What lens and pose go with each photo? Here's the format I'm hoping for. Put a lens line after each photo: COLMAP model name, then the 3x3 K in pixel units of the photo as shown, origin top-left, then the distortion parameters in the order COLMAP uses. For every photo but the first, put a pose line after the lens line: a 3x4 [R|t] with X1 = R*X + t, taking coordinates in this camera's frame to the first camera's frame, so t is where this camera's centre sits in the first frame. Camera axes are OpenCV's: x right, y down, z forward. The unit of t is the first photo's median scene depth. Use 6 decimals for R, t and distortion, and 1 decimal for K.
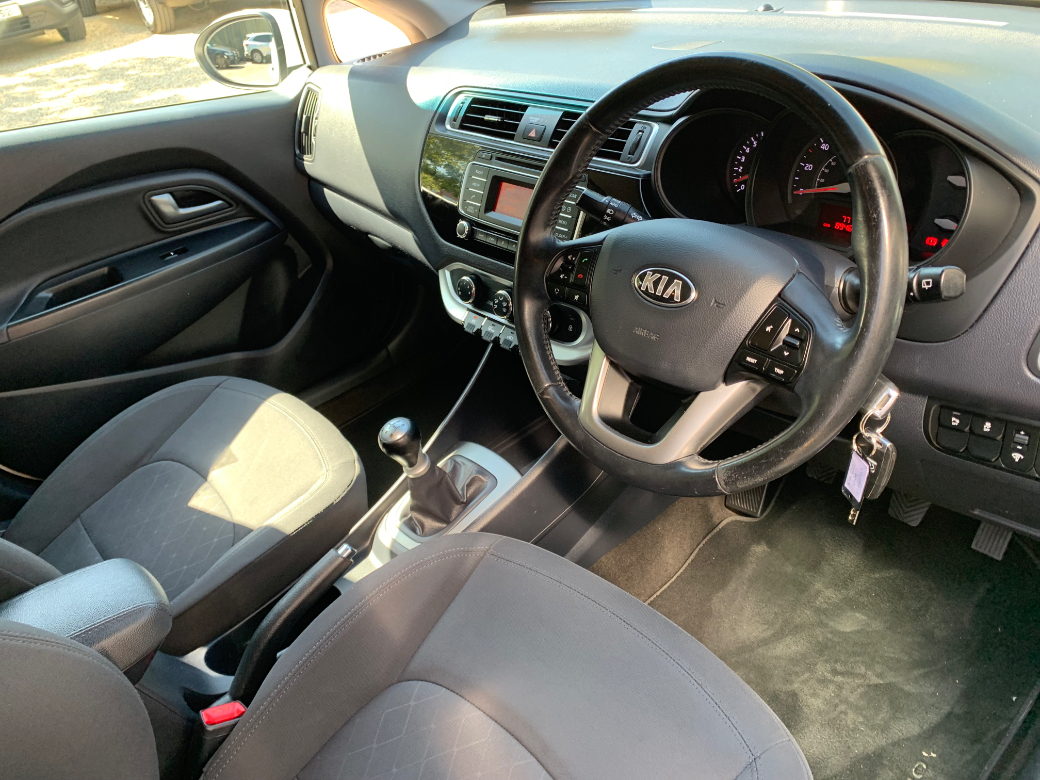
lens RADIAL K [[784.4, 0, 513.5], [0, 784.4, 383.0], [0, 0, 1]] dist [-0.001153, -0.003920]
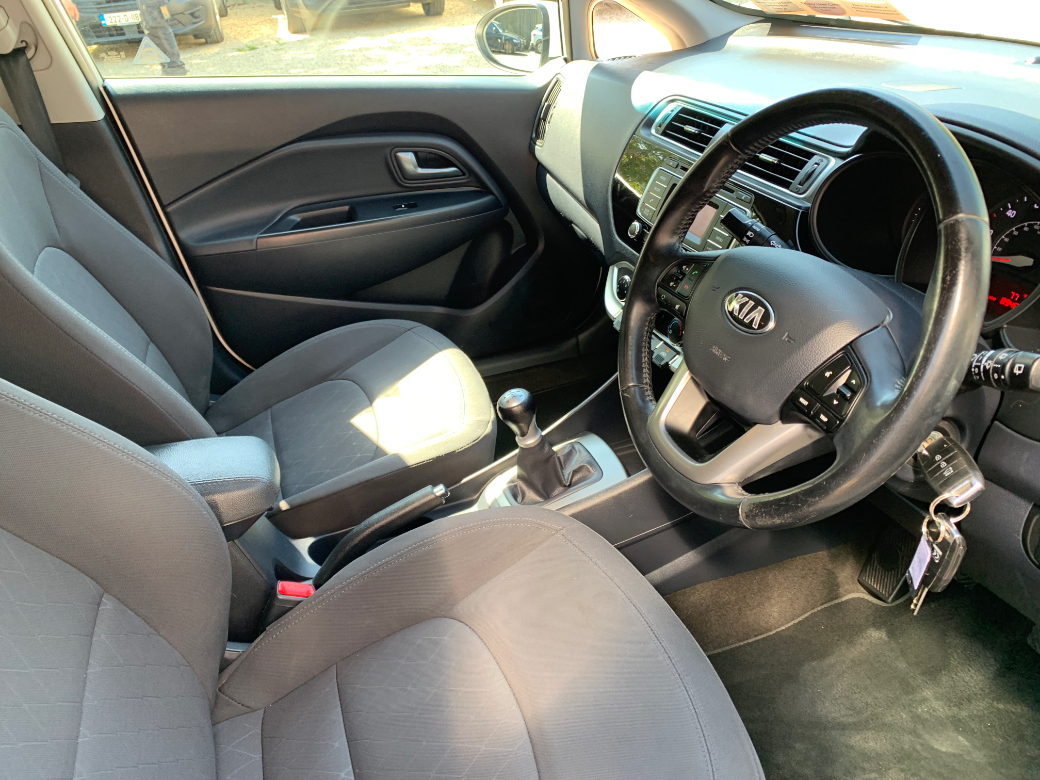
lens RADIAL K [[781.3, 0, 520.0], [0, 781.3, 390.0], [0, 0, 1]] dist [-0.002530, -0.005337]
pose [[0.923395, 0.255368, -0.286581, 0.143957], [-0.255213, 0.966115, 0.038569, 0.005448], [0.286720, 0.037525, 0.957279, -0.016266]]
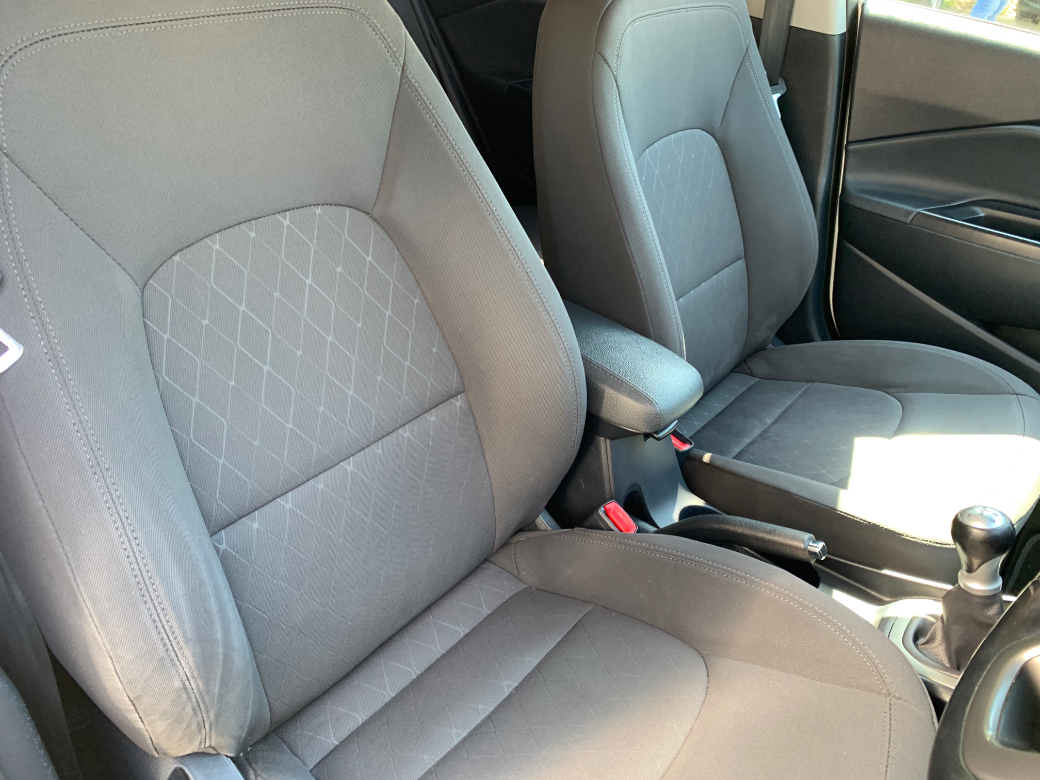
lens RADIAL K [[781.3, 0, 520.0], [0, 781.3, 390.0], [0, 0, 1]] dist [-0.002530, -0.005337]
pose [[0.136998, 0.643046, -0.753474, 0.244607], [-0.589706, 0.664115, 0.459562, -0.093534], [0.795913, 0.381369, 0.470191, 0.223695]]
